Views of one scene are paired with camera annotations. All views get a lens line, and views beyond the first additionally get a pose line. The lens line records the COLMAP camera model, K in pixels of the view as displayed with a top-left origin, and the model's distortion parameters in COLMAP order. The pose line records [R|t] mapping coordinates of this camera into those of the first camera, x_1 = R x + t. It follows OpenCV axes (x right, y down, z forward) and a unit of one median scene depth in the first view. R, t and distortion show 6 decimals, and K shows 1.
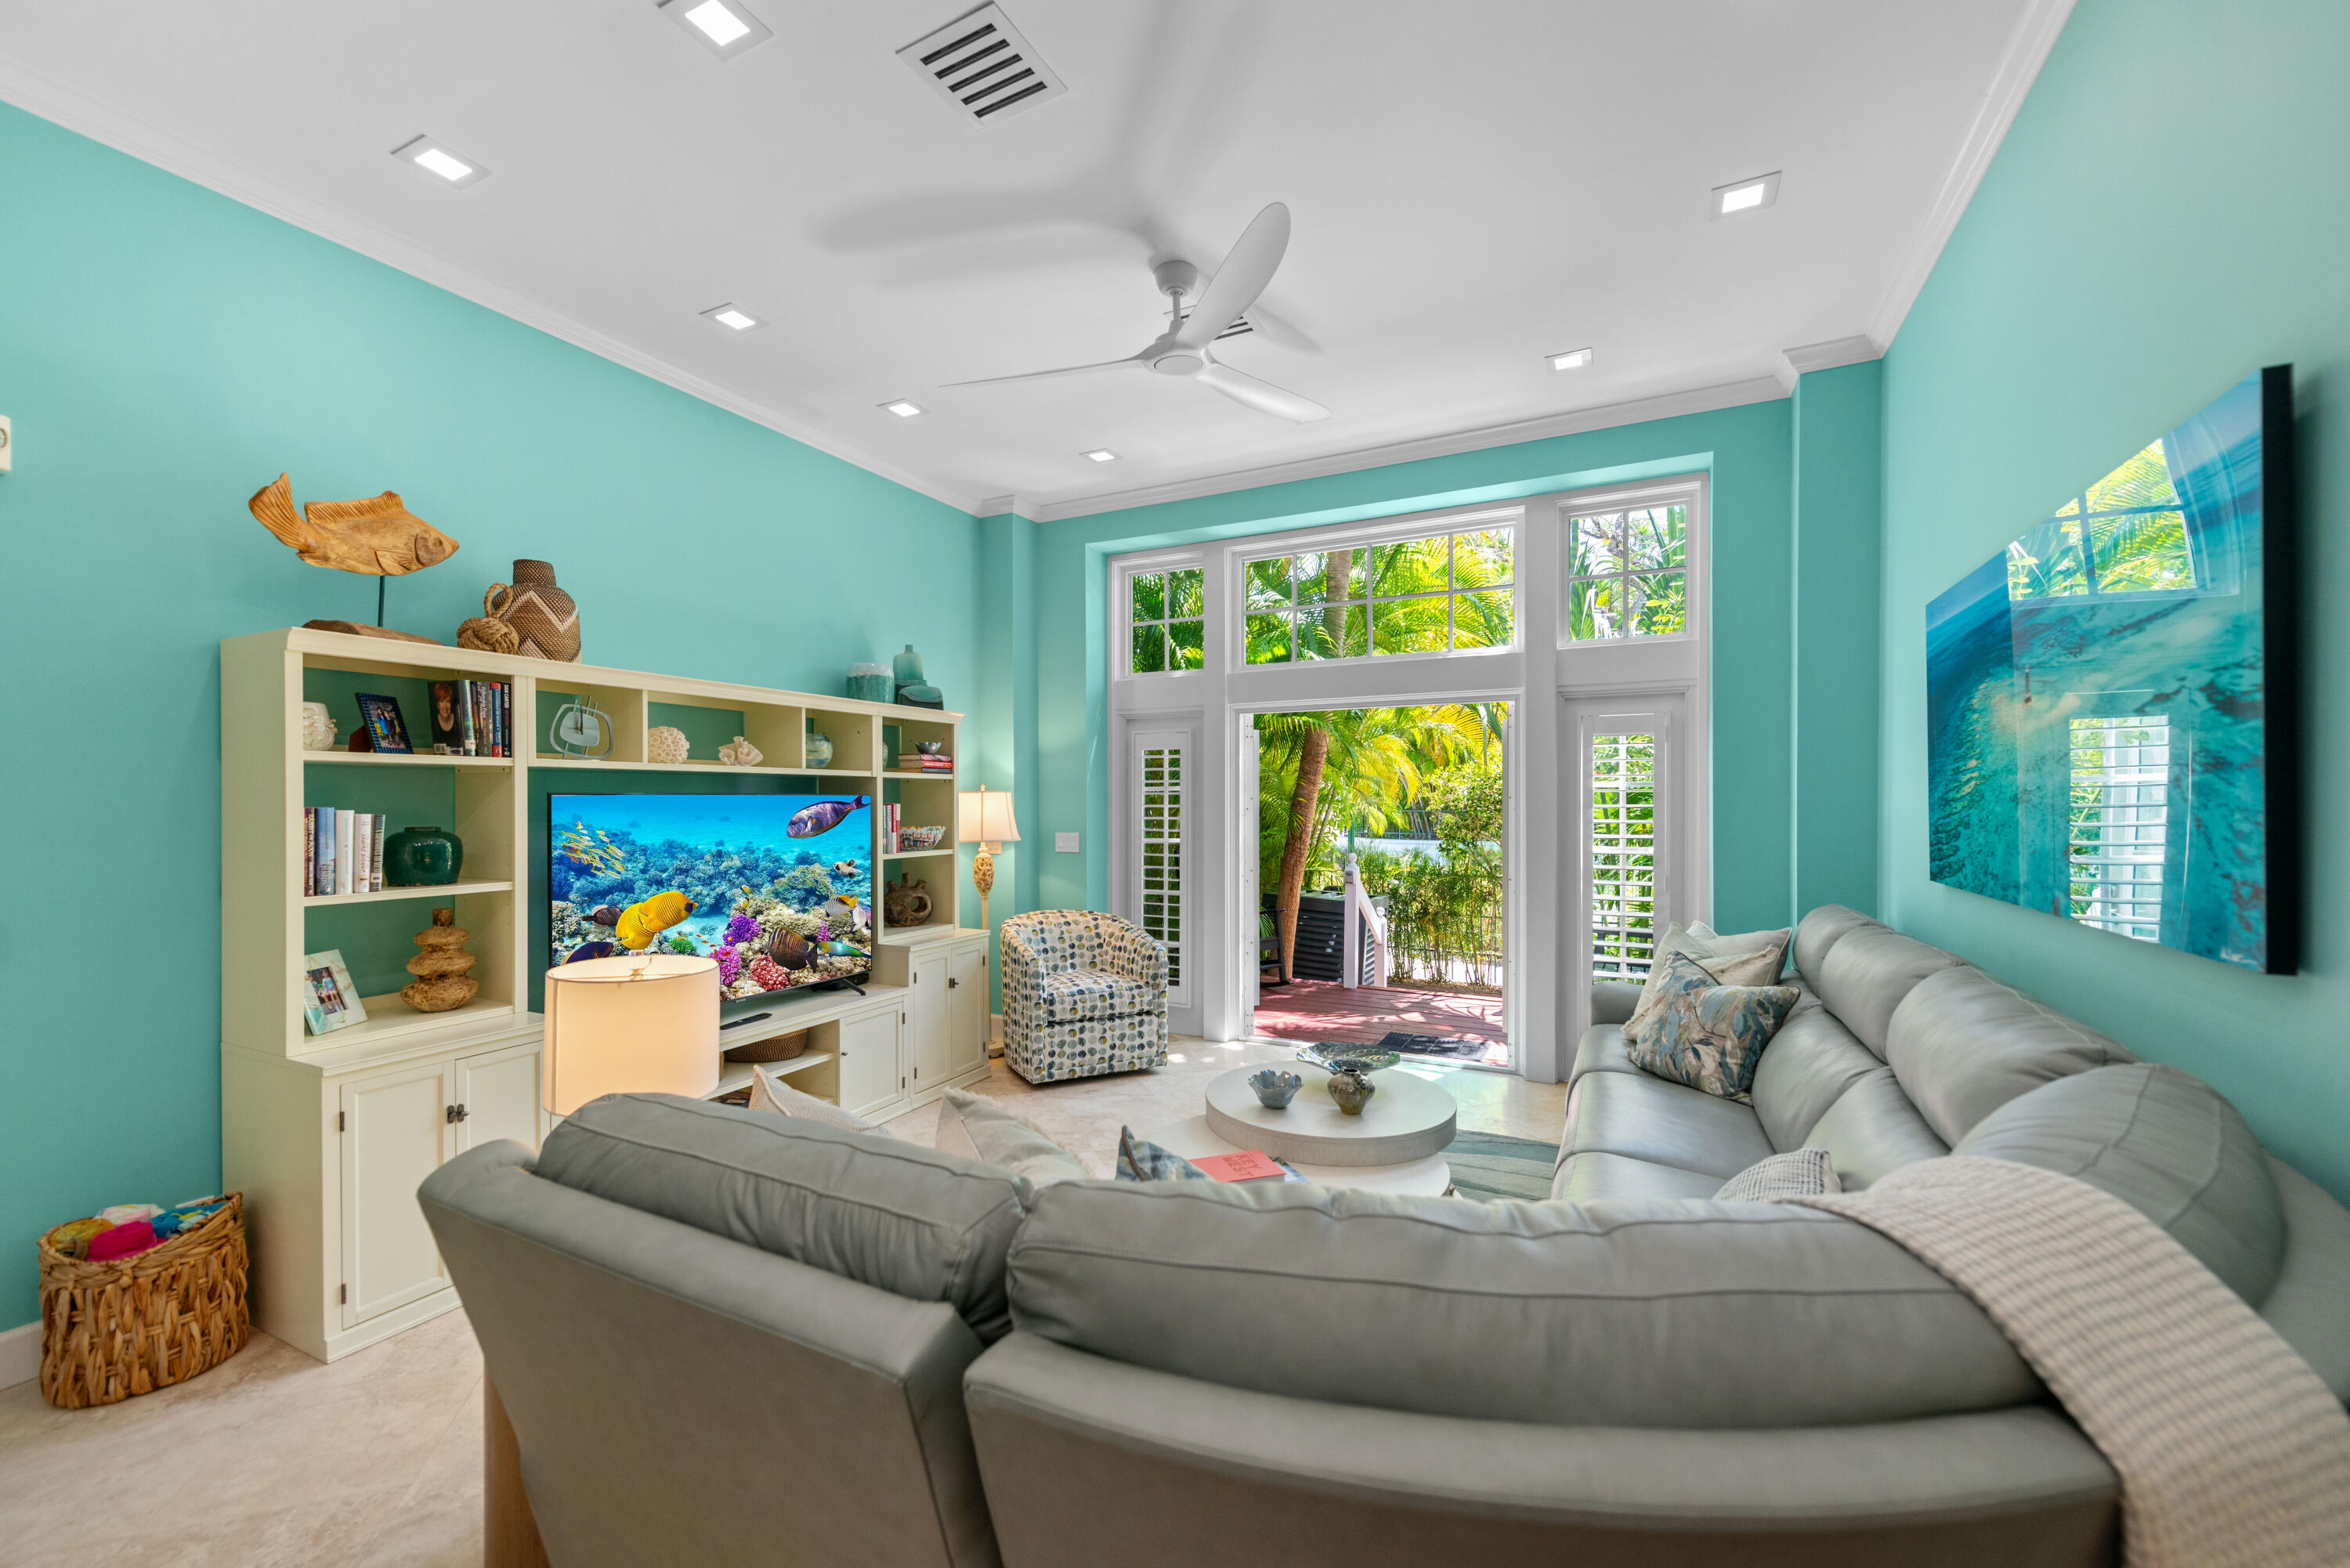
lens RADIAL K [[929.1, 0, 1171.7], [0, 929.1, 805.8], [0, 0, 1]] dist [-0.002339, -0.000518]
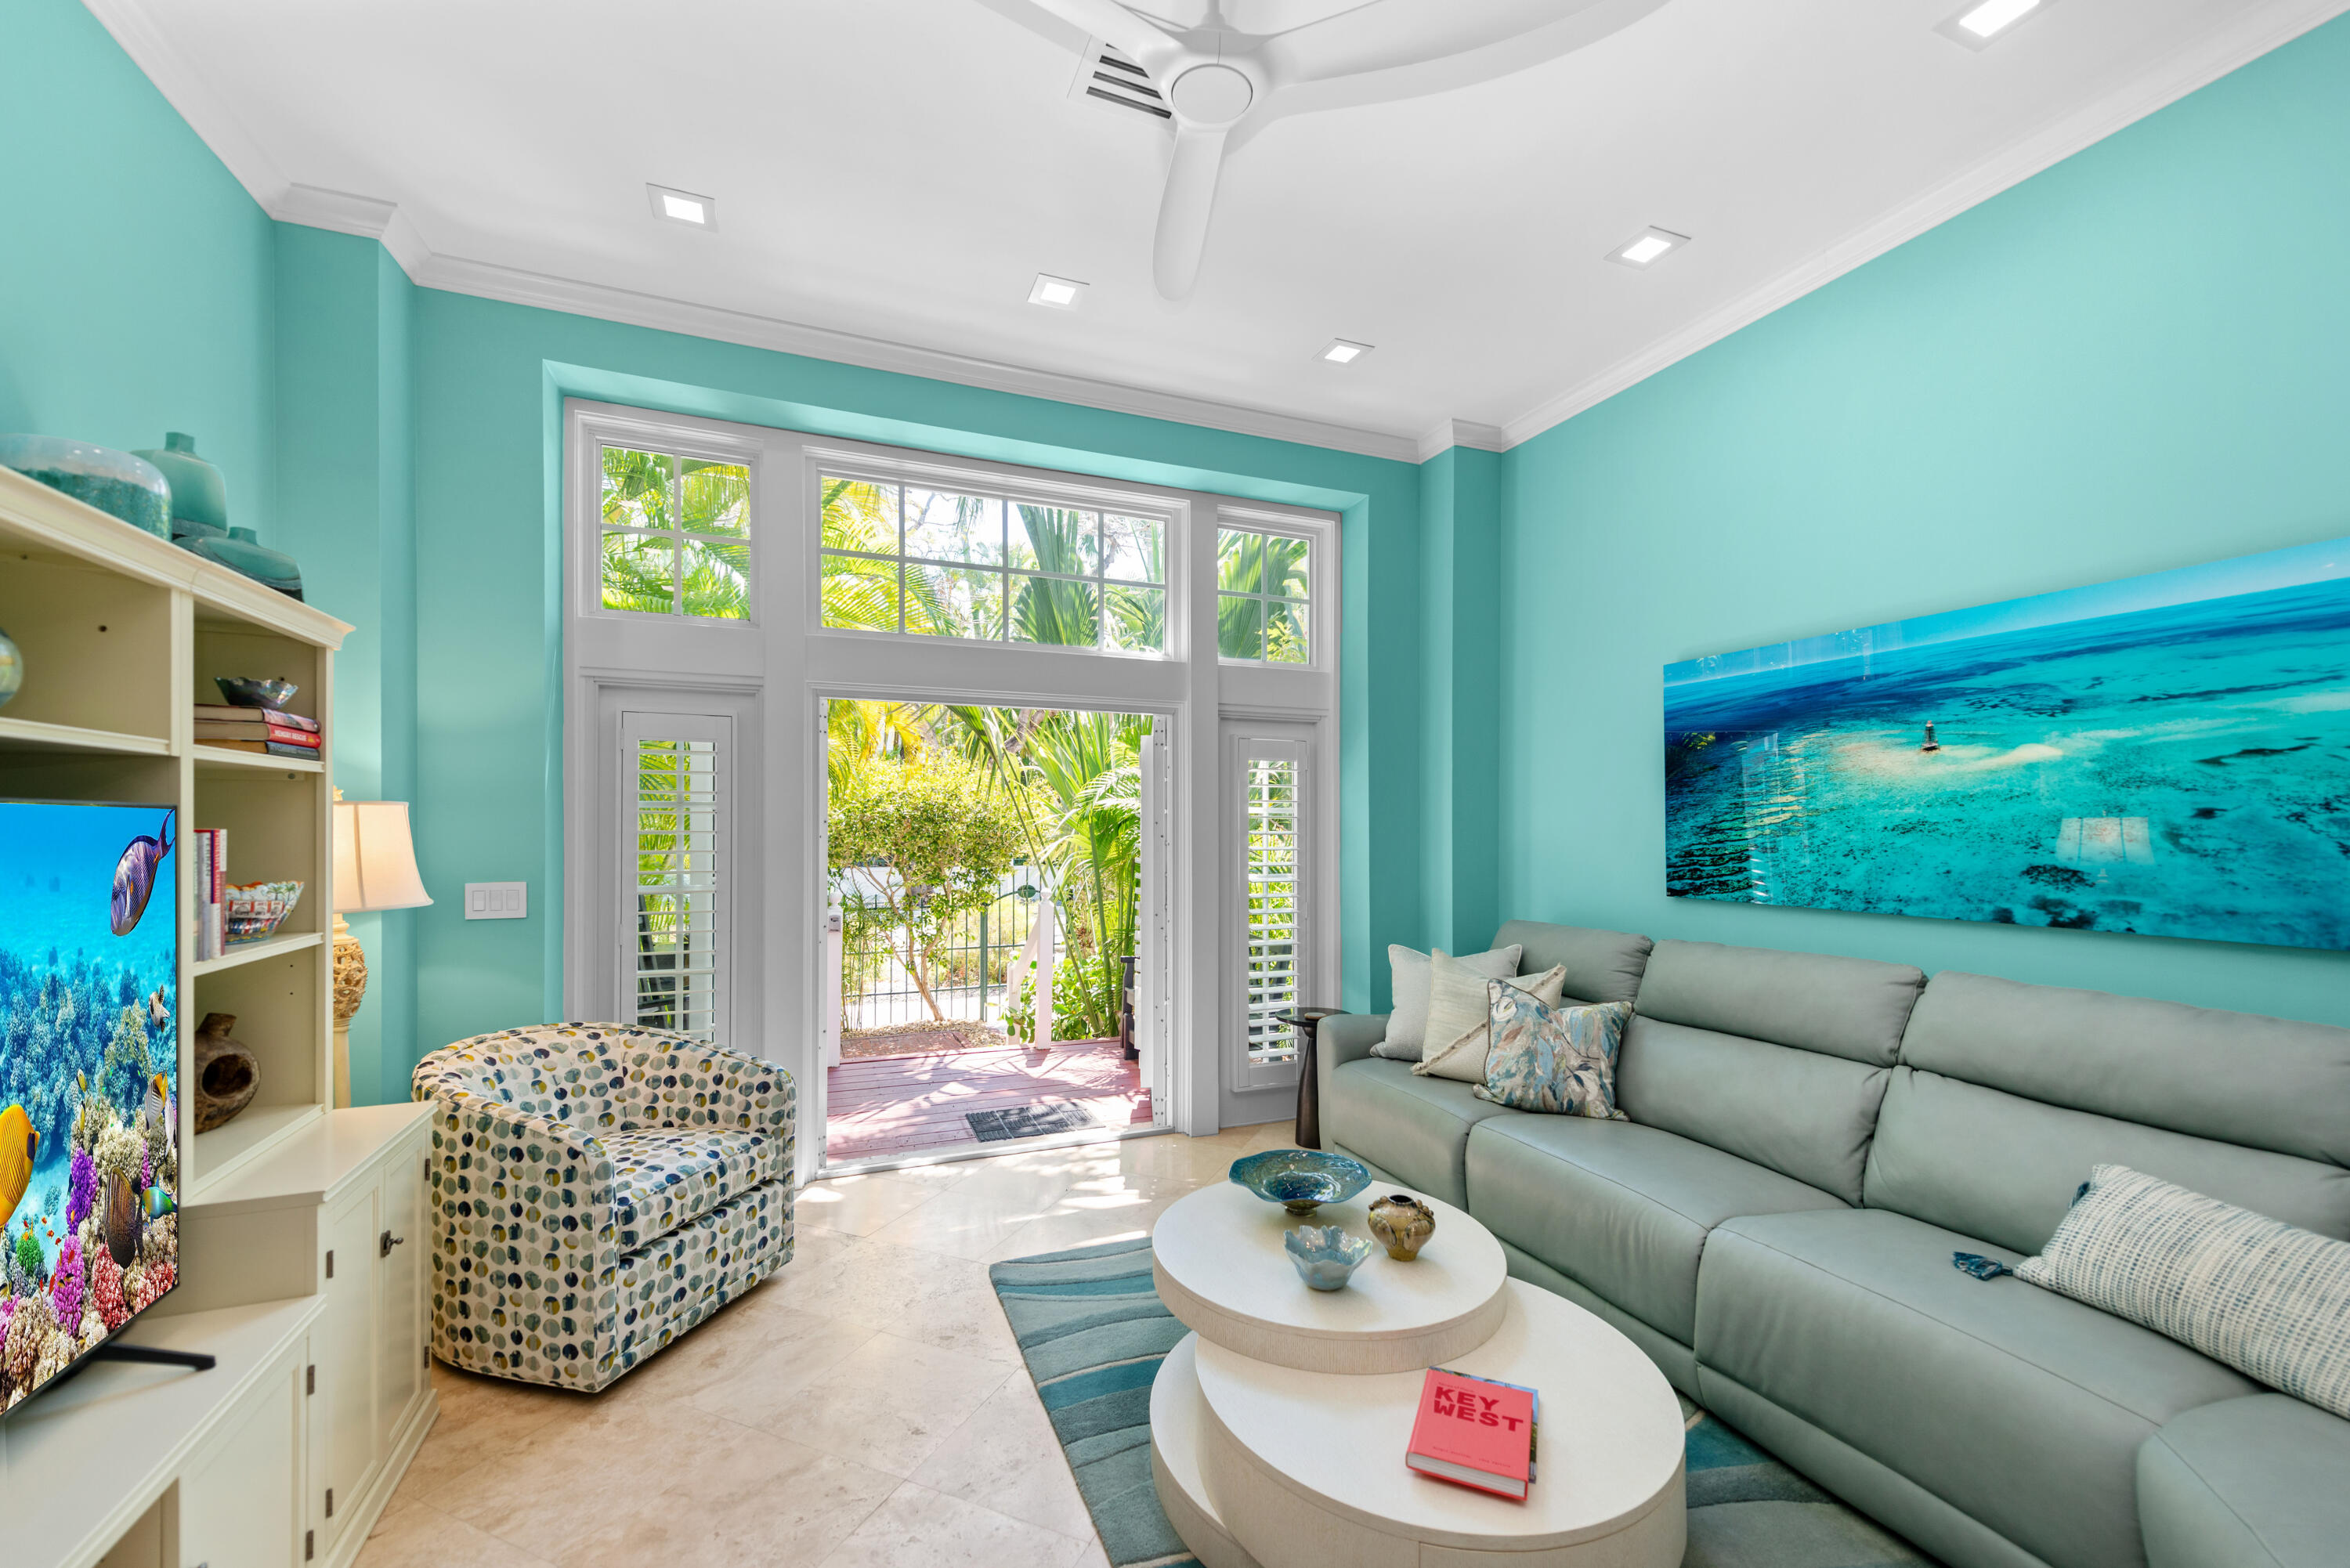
lens RADIAL K [[929.1, 0, 1168.6], [0, 929.1, 824.6], [0, 0, 1]] dist [-0.002339, -0.000518]
pose [[0.660177, 0.005686, 0.751088, -0.311735], [-0.002099, 0.999981, -0.005726, -0.002532], [-0.751107, 0.002204, 0.660177, 0.427279]]
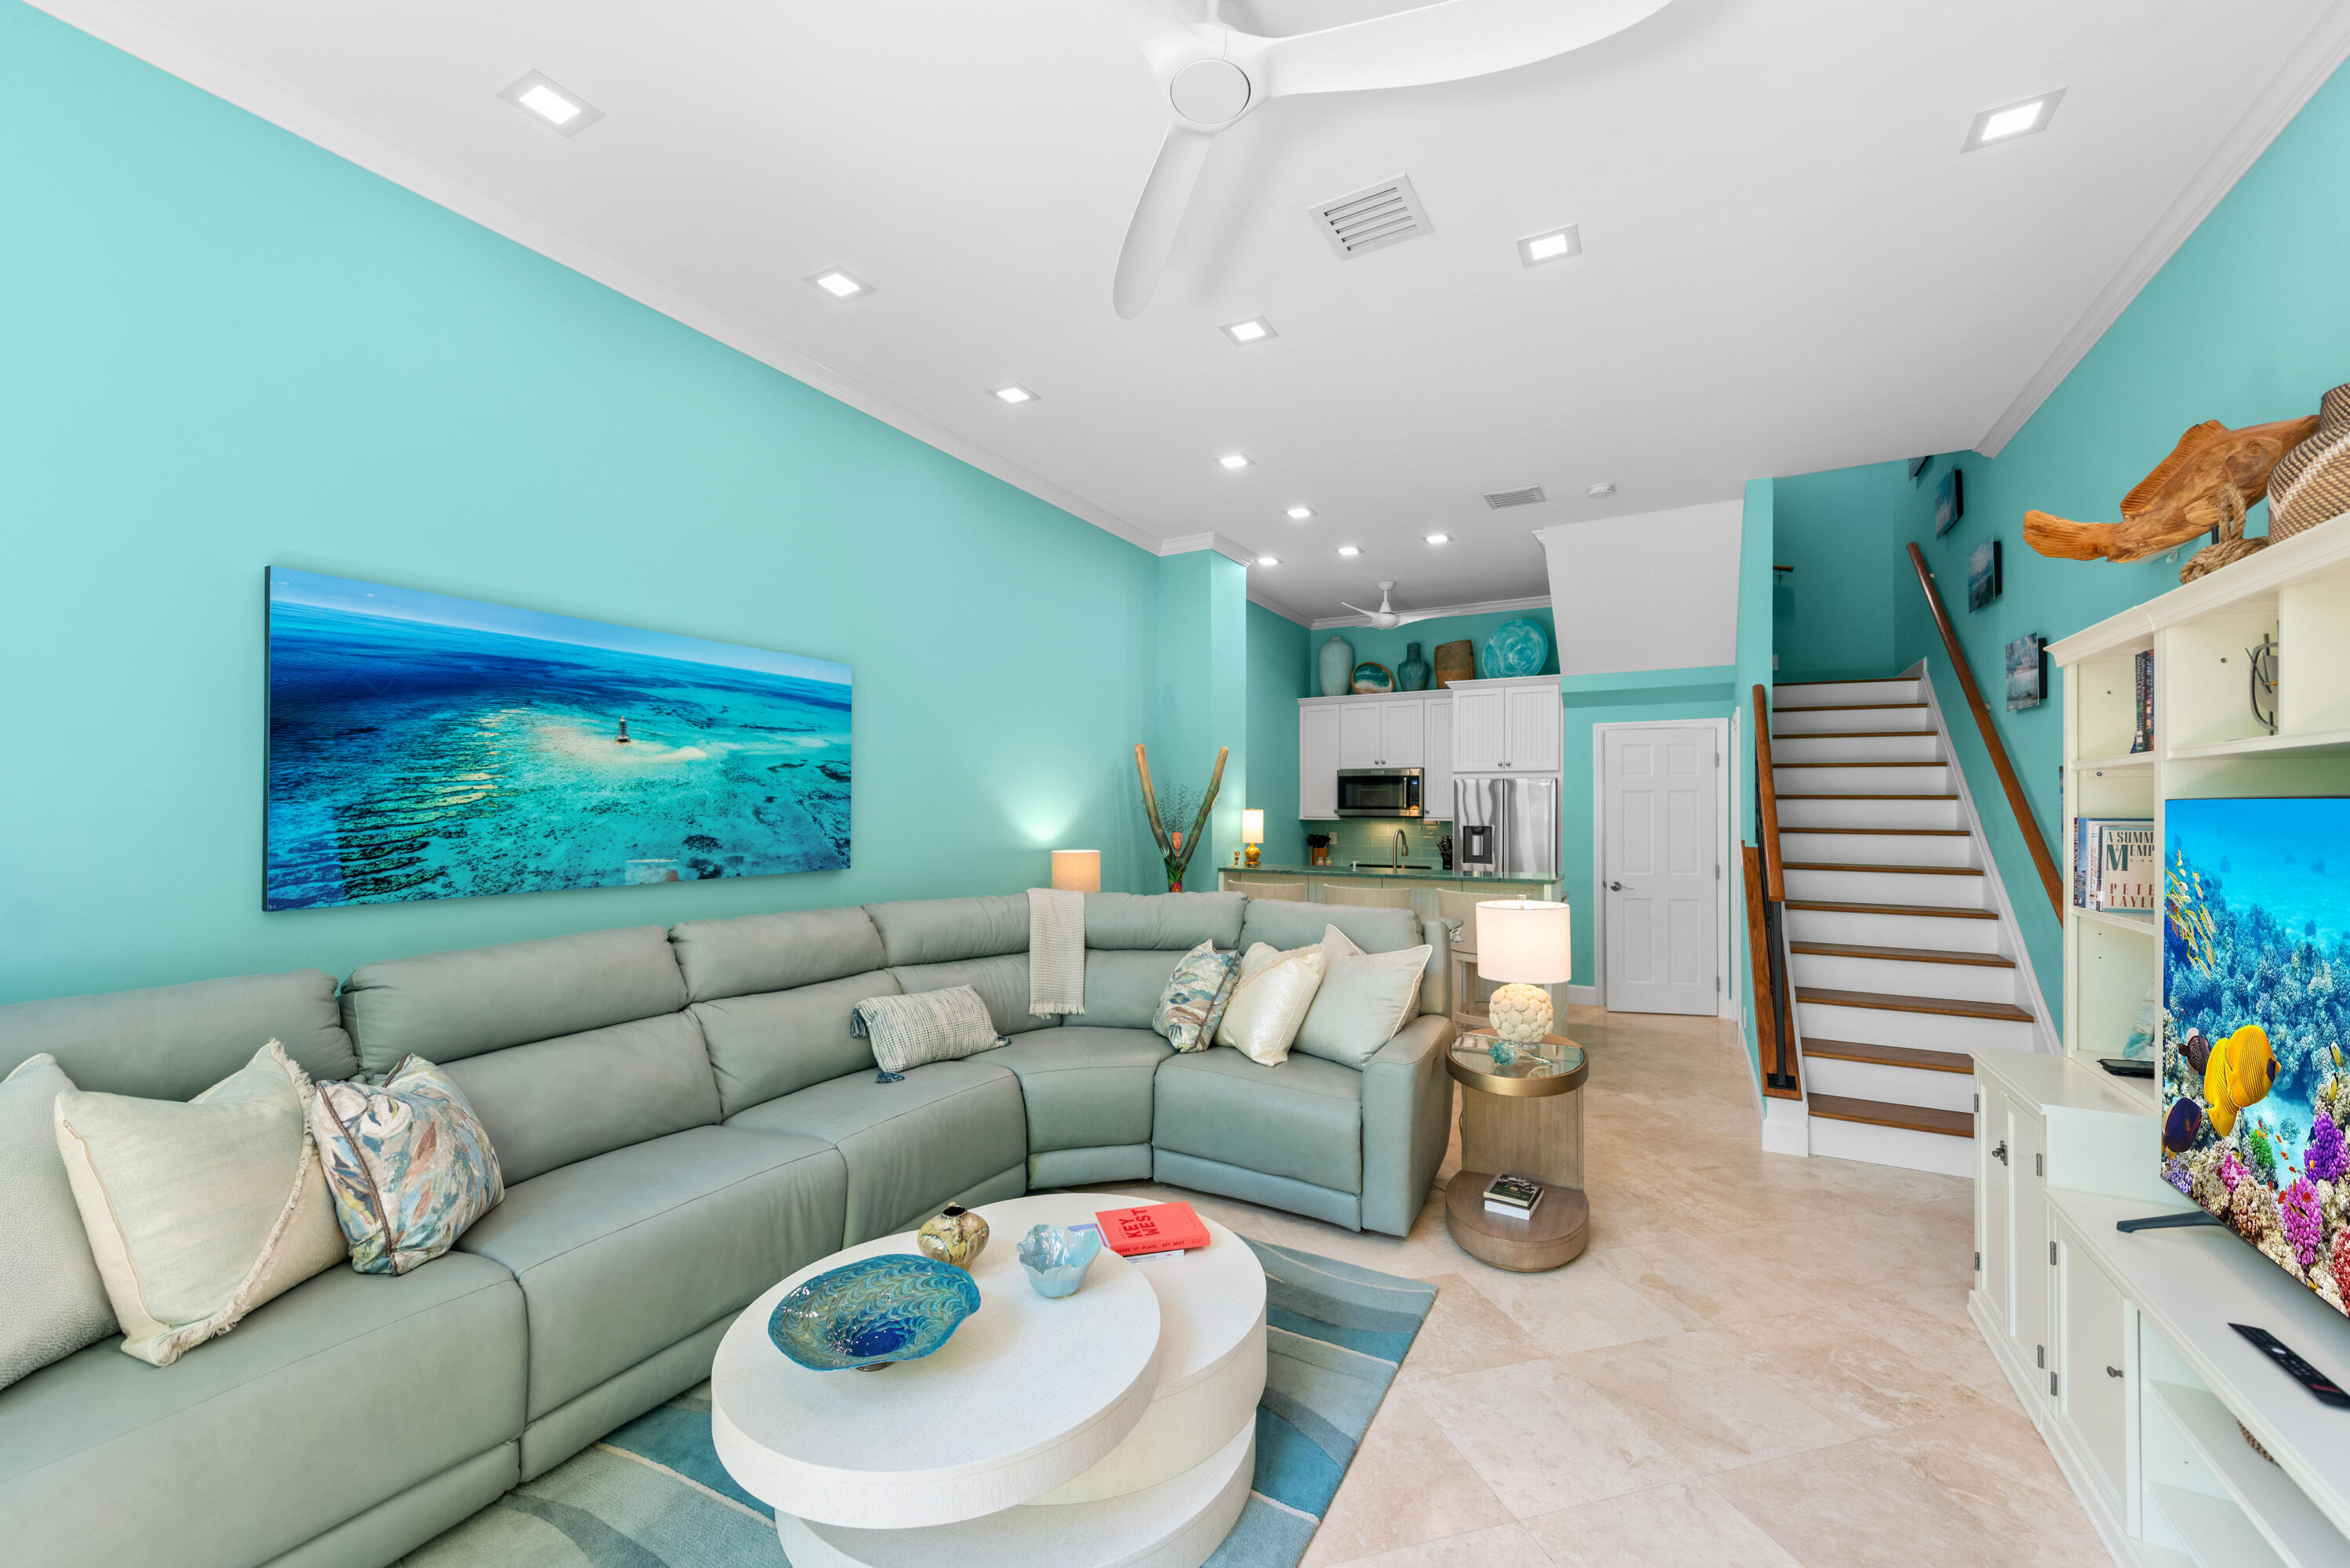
lens RADIAL K [[929.1, 0, 1165.5], [0, 929.1, 791.3], [0, 0, 1]] dist [-0.002339, -0.000518]
pose [[-0.999421, 0.002497, 0.033944, 0.010176], [0.001985, 0.999884, -0.015098, -0.006231], [-0.033977, -0.015022, -0.999310, 1.094628]]
